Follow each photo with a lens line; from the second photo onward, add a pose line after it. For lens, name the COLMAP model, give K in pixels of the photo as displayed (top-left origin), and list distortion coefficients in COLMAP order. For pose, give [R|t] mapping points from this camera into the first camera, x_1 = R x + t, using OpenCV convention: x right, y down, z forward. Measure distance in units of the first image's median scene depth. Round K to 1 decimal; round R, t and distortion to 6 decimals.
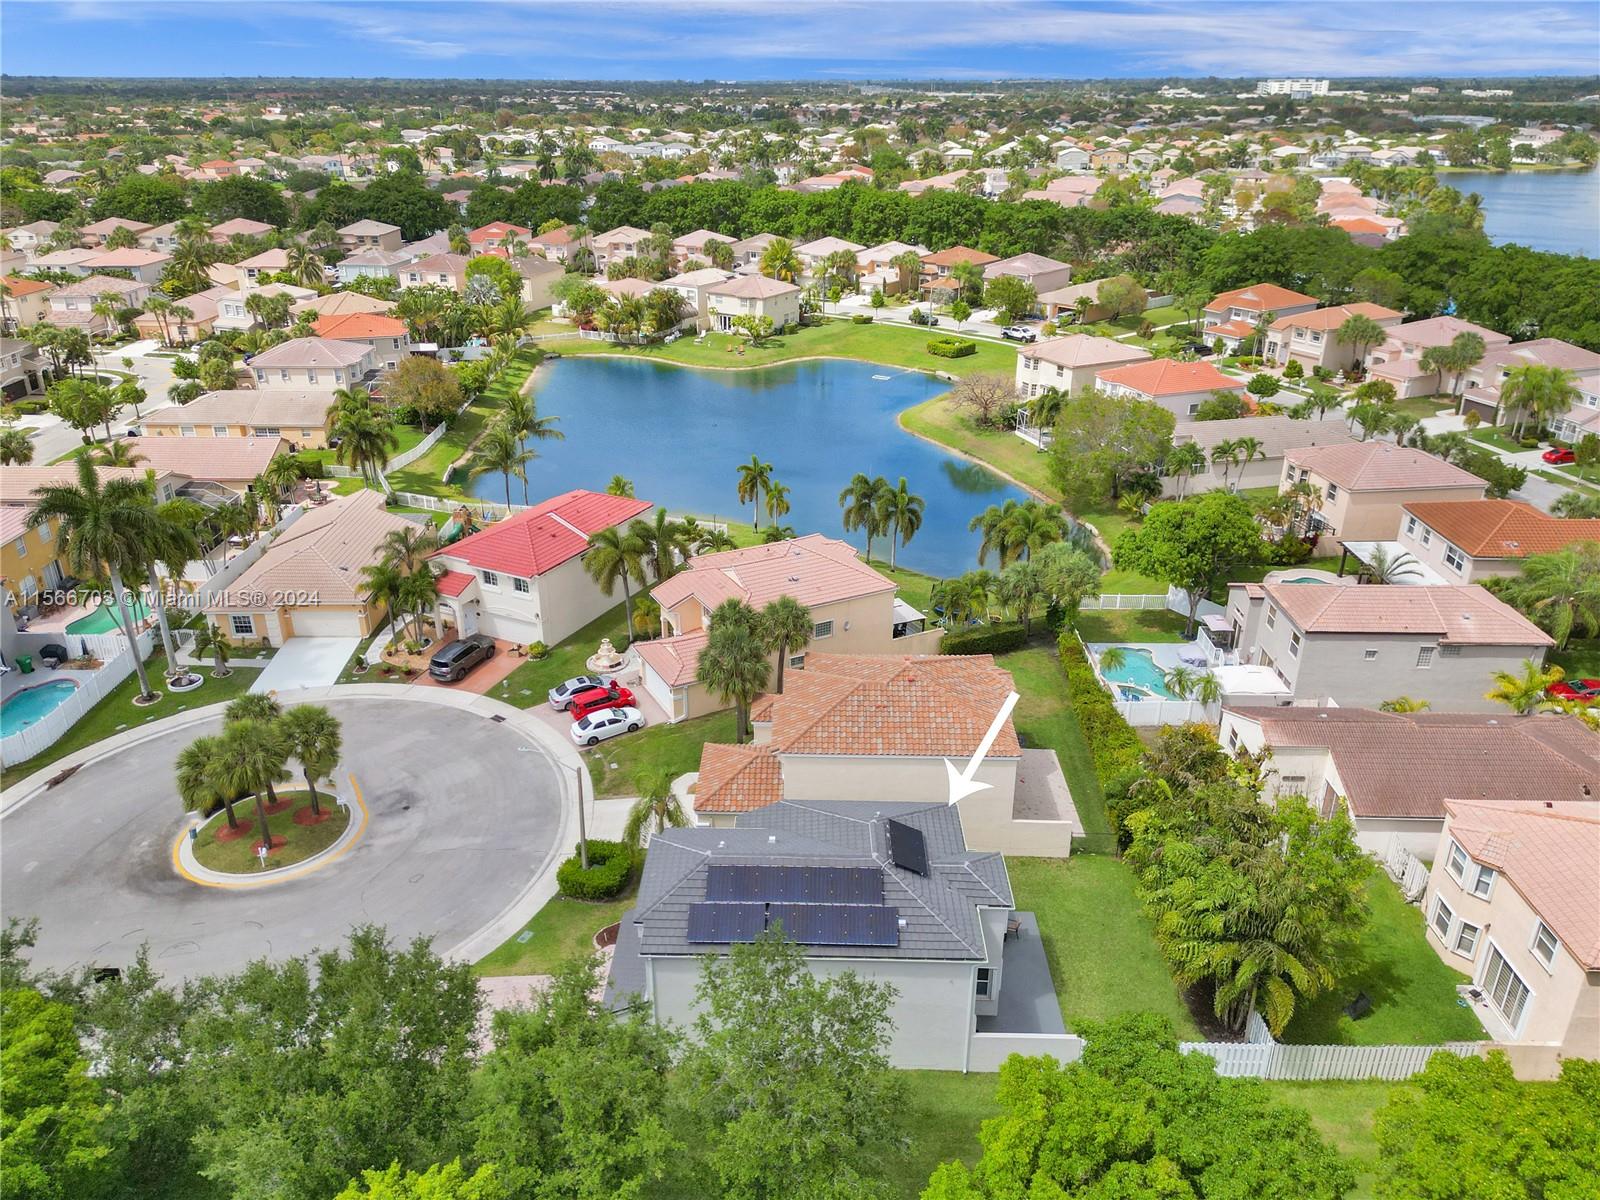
lens RADIAL K [[1166.8, 0, 800.0], [0, 1166.8, 600.0], [0, 0, 1]] dist [0.070545, -0.073661]
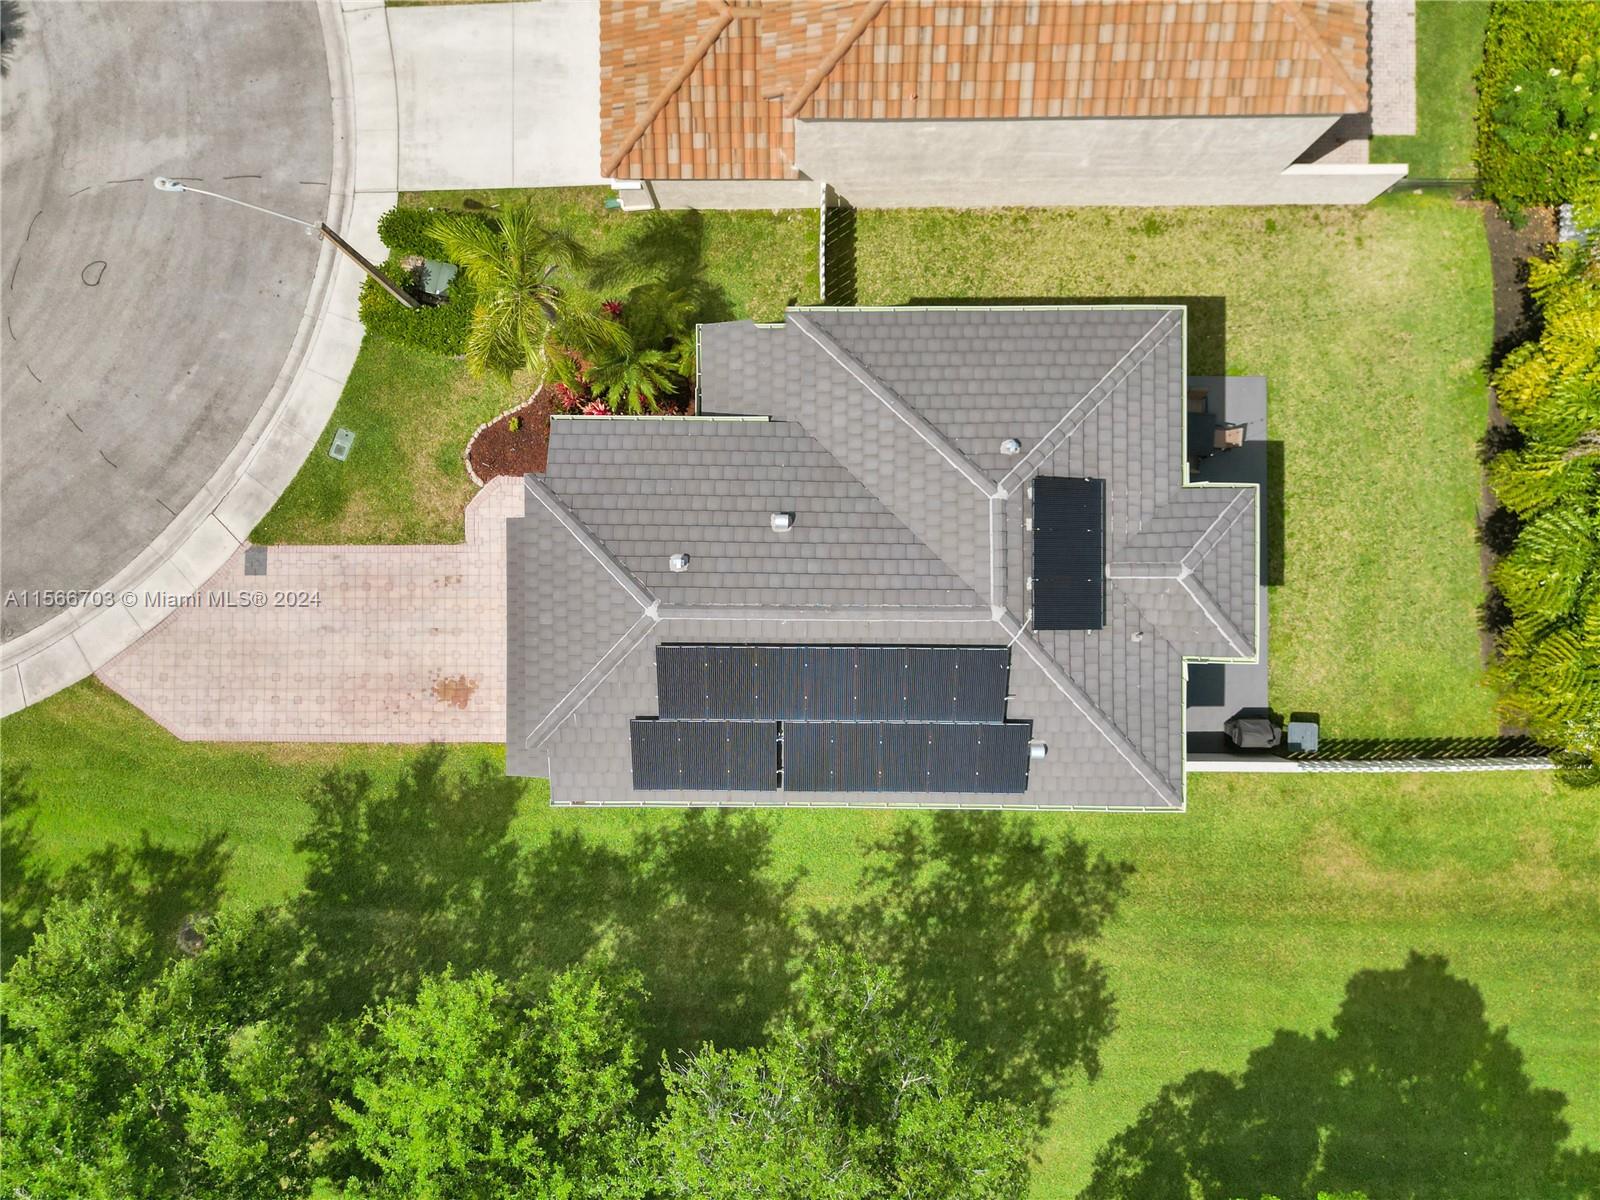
lens RADIAL K [[1166.8, 0, 800.0], [0, 1166.8, 600.0], [0, 0, 1]] dist [0.070545, -0.073661]
pose [[0.999840, -0.013587, -0.011664, -0.008998], [0.016235, 0.412966, 0.910602, -0.178498], [-0.007555, -0.910645, 0.413121, 0.657472]]
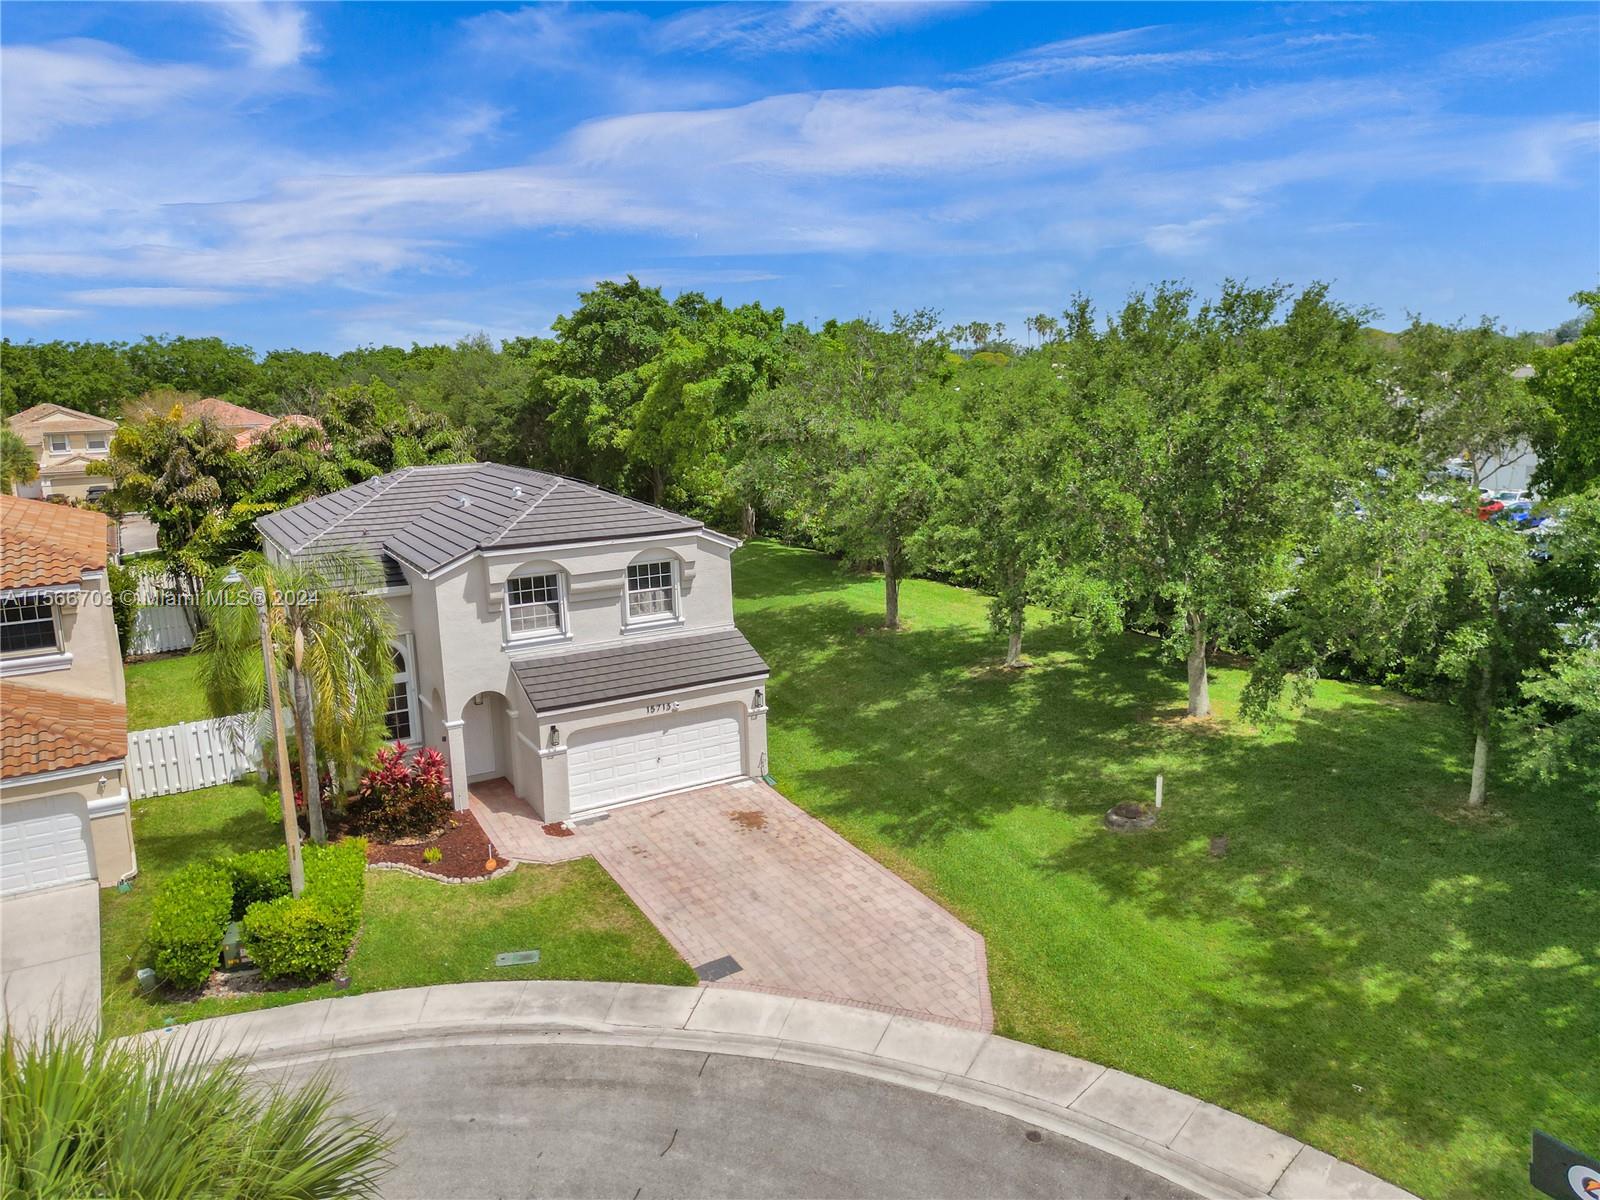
lens RADIAL K [[1166.8, 0, 800.0], [0, 1166.8, 600.0], [0, 0, 1]] dist [0.070545, -0.073661]
pose [[-0.509195, -0.167381, 0.844218, -0.561559], [0.375221, 0.839601, 0.392783, 0.059721], [-0.774551, 0.516772, -0.364716, 0.947752]]
